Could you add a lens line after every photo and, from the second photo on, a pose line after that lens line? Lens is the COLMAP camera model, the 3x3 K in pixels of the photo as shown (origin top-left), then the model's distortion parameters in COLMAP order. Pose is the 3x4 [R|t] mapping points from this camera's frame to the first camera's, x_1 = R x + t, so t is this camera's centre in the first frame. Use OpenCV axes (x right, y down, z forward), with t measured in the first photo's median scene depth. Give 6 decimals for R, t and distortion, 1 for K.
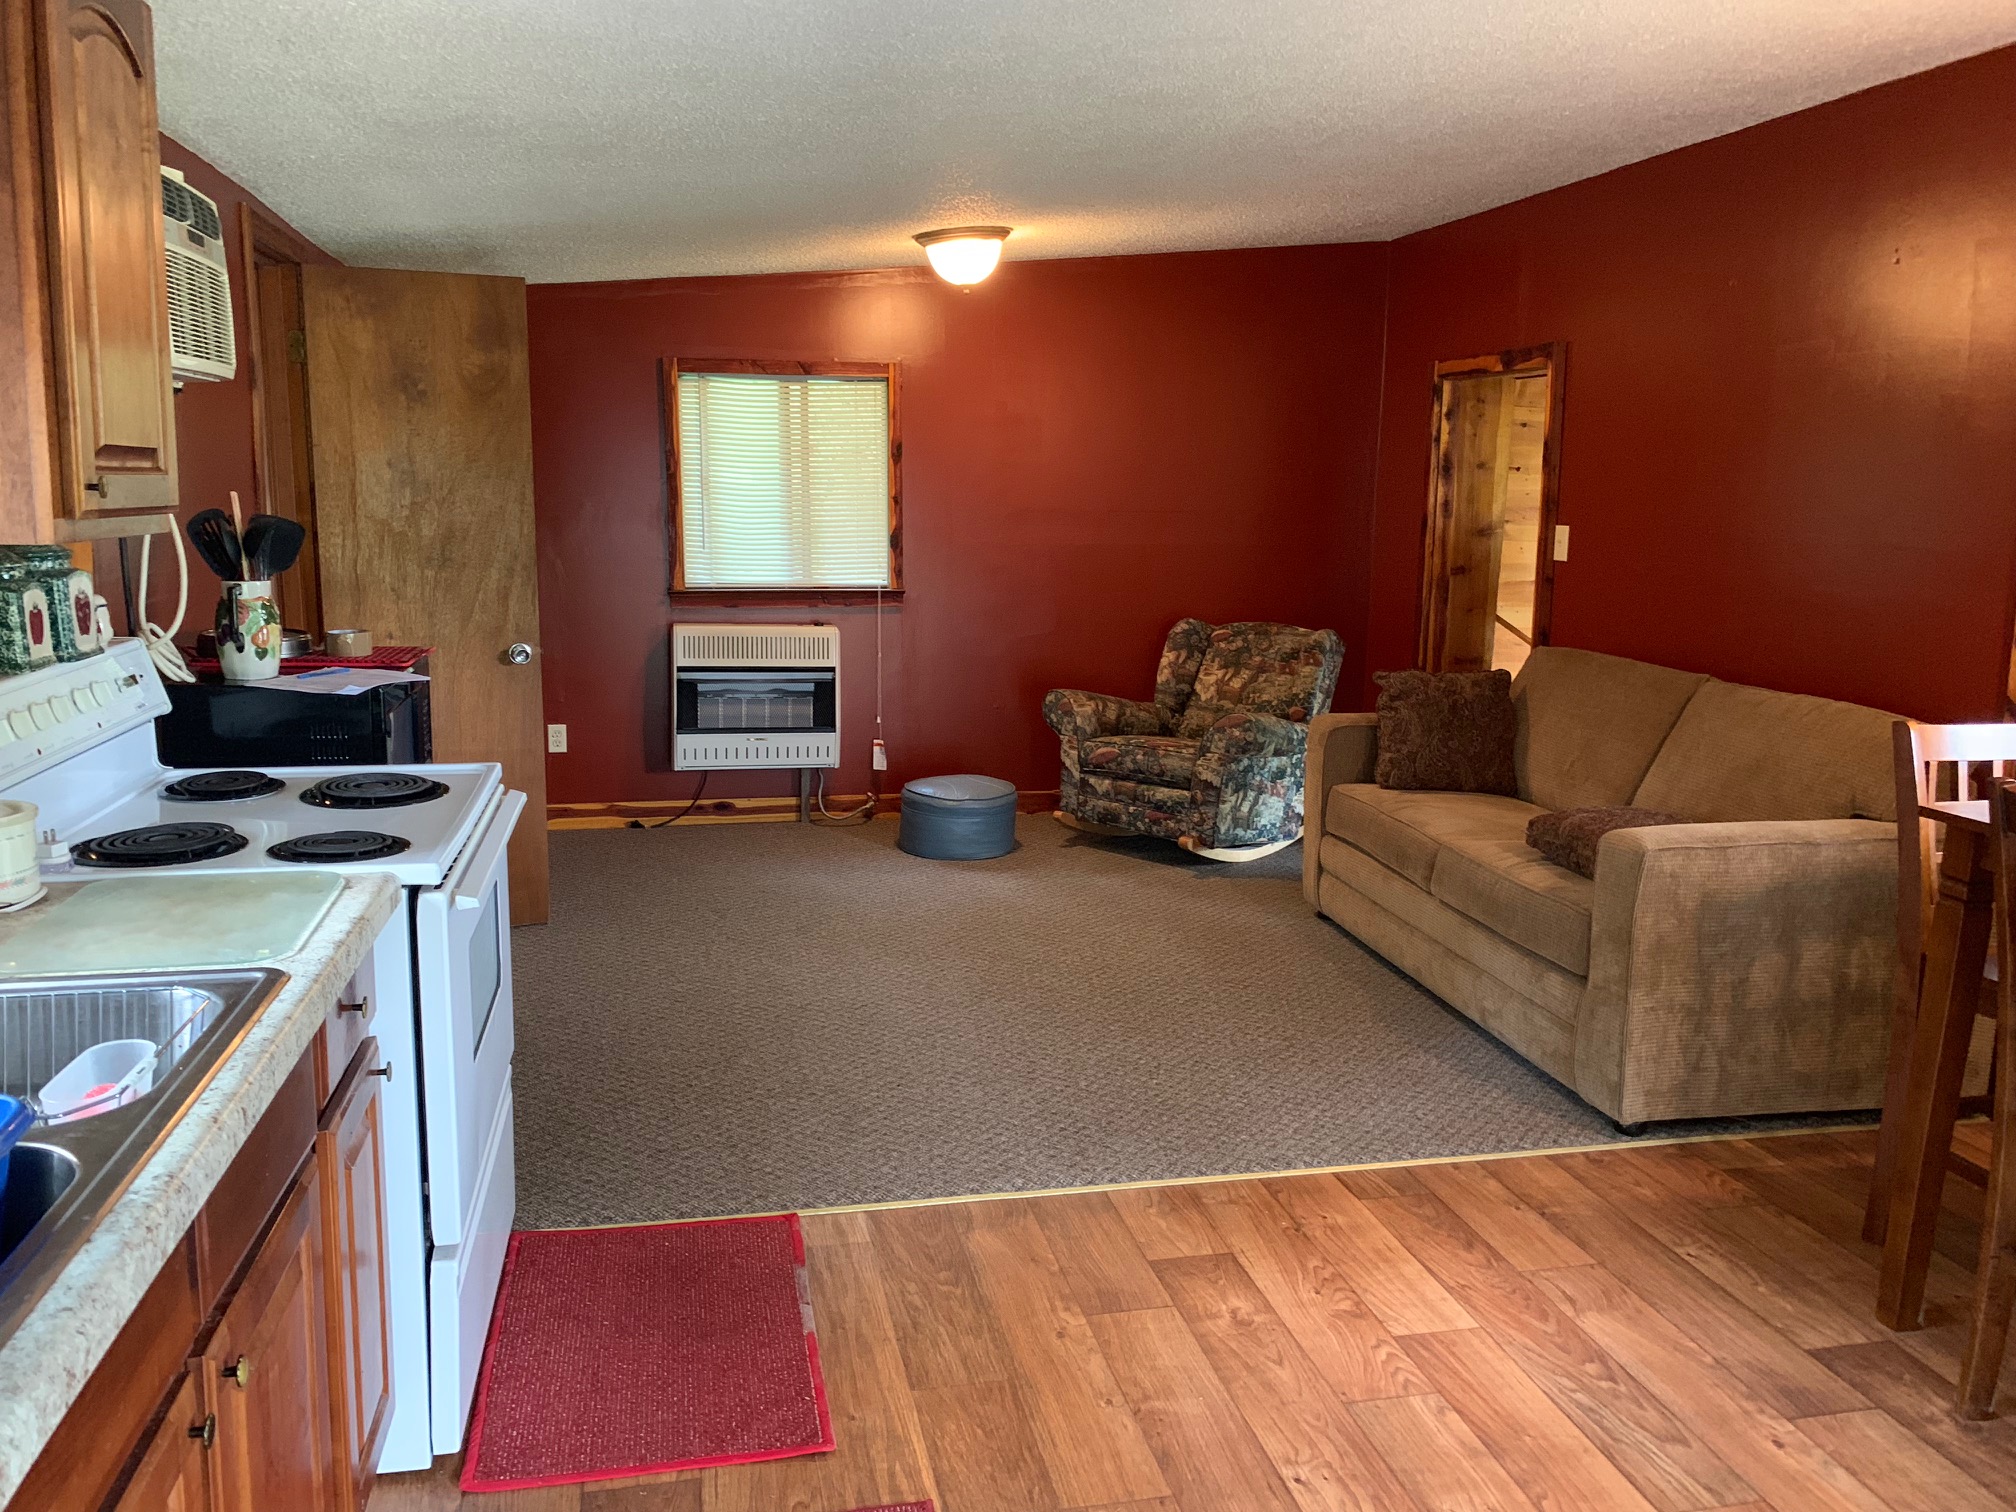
lens RADIAL K [[1546.1, 0, 1010.6], [0, 1546.1, 738.4], [0, 0, 1]] dist [0.048134, -0.037046]
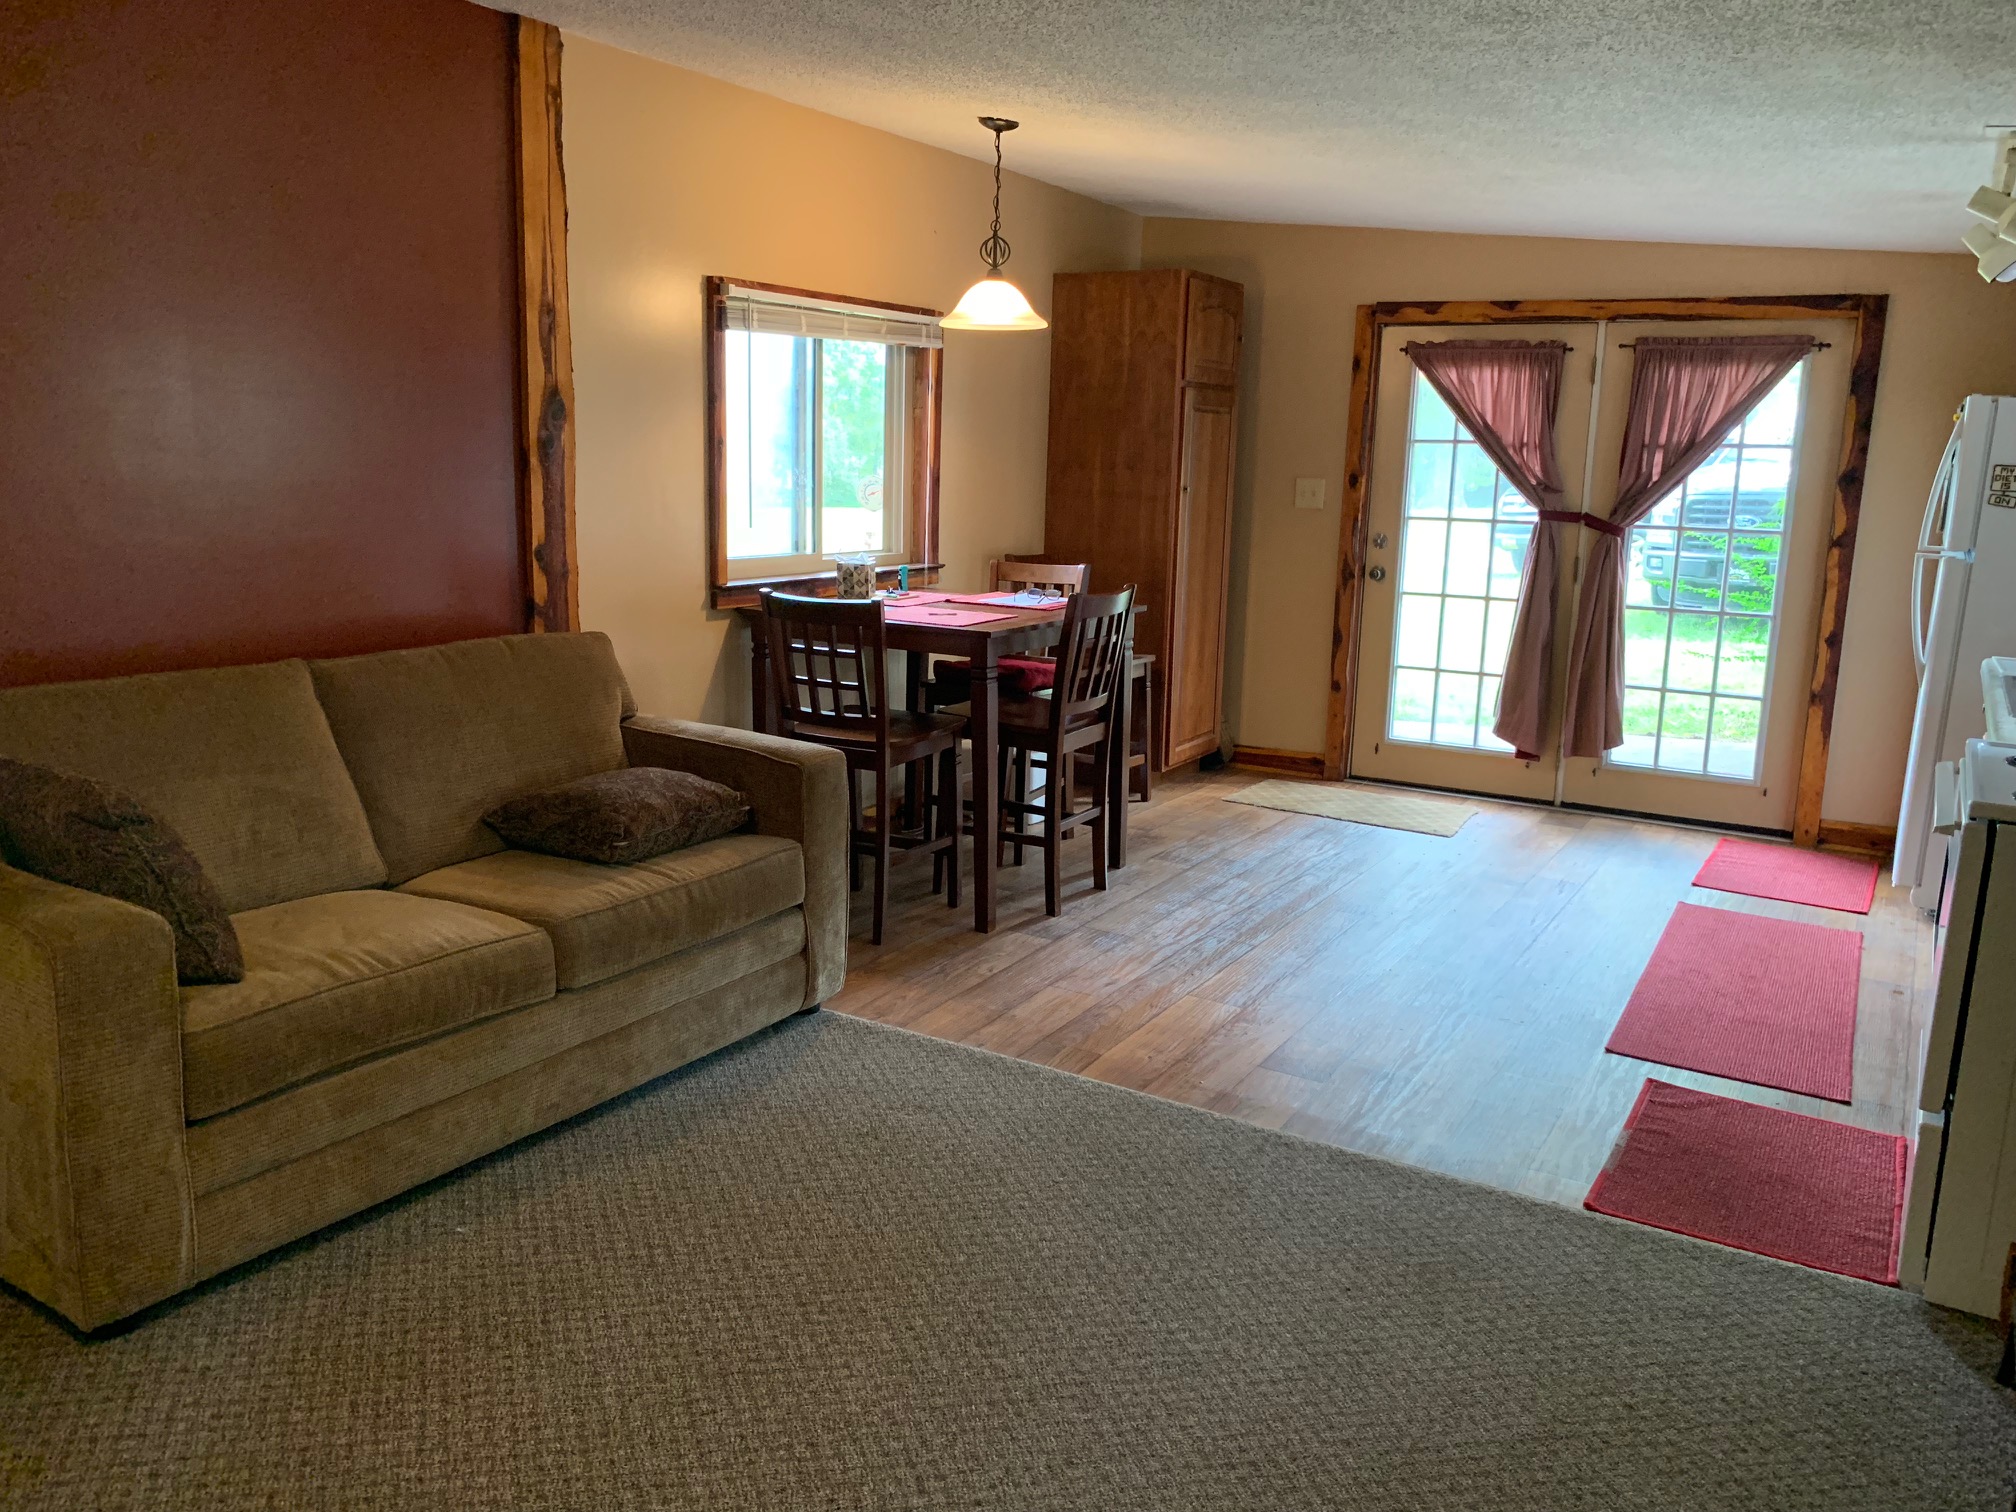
lens RADIAL K [[1546.1, 0, 998.0], [0, 1546.1, 755.1], [0, 0, 1]] dist [0.048134, -0.037046]
pose [[-0.734893, -0.173648, 0.655575, -0.363301], [0.068609, 0.942668, 0.326603, -0.249201], [-0.674704, 0.284997, -0.680846, 1.439471]]
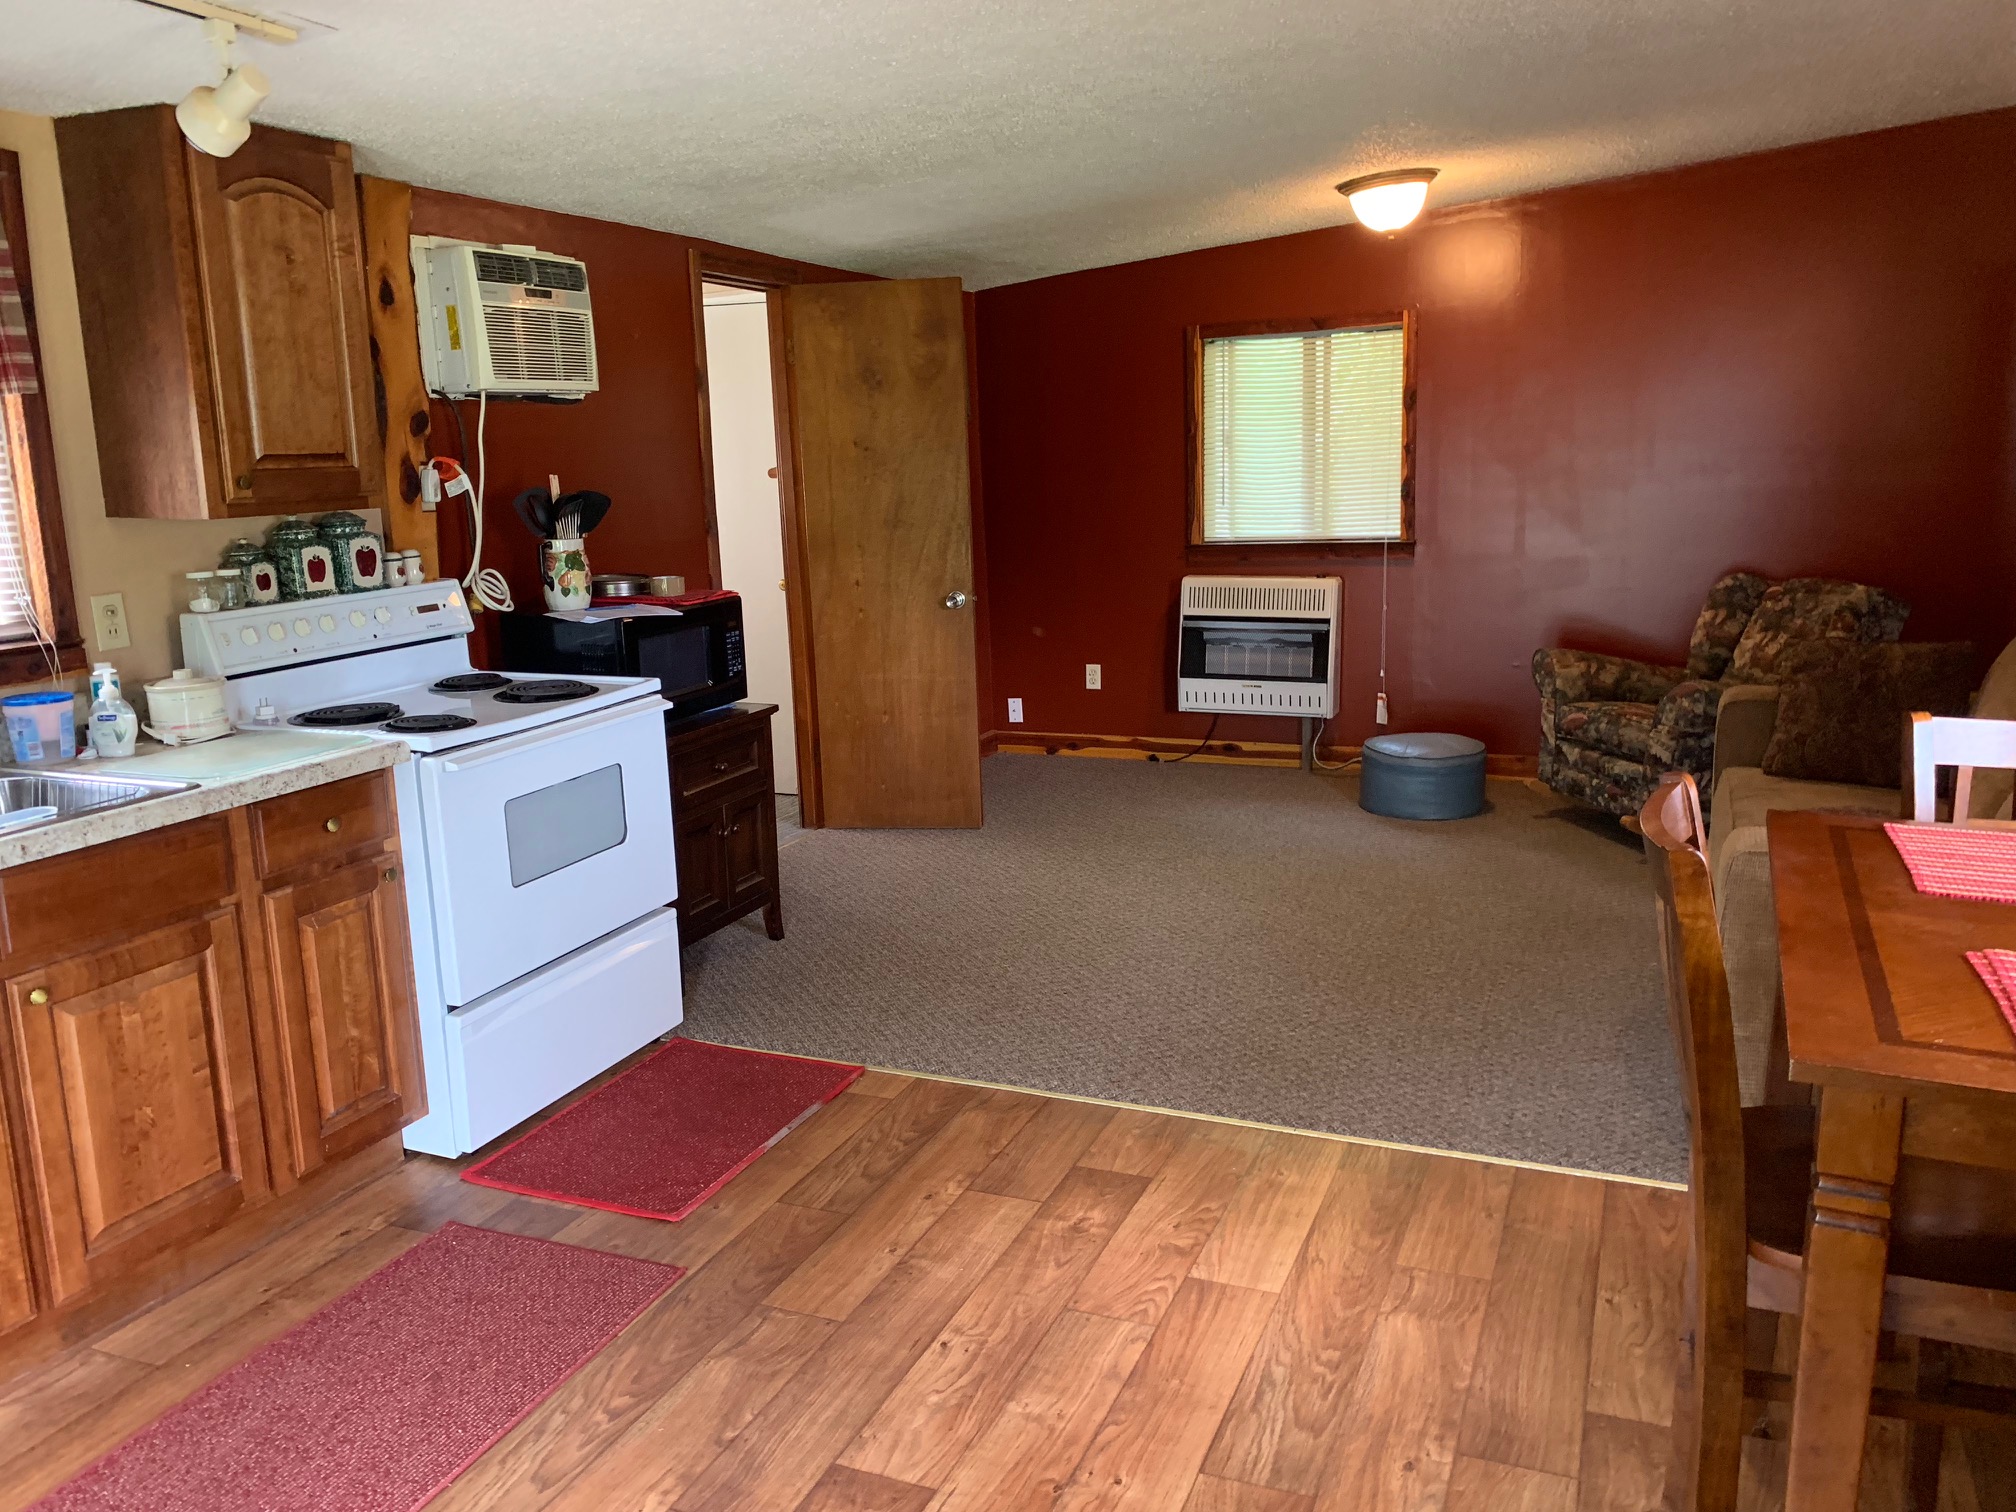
lens RADIAL K [[1546.1, 0, 1012.6], [0, 1546.1, 748.3], [0, 0, 1]] dist [0.048134, -0.037046]
pose [[0.822199, 0.073811, -0.564395, 0.473126], [-0.052655, 0.997168, 0.053703, -0.008216], [0.566760, -0.014436, 0.823756, 0.064128]]
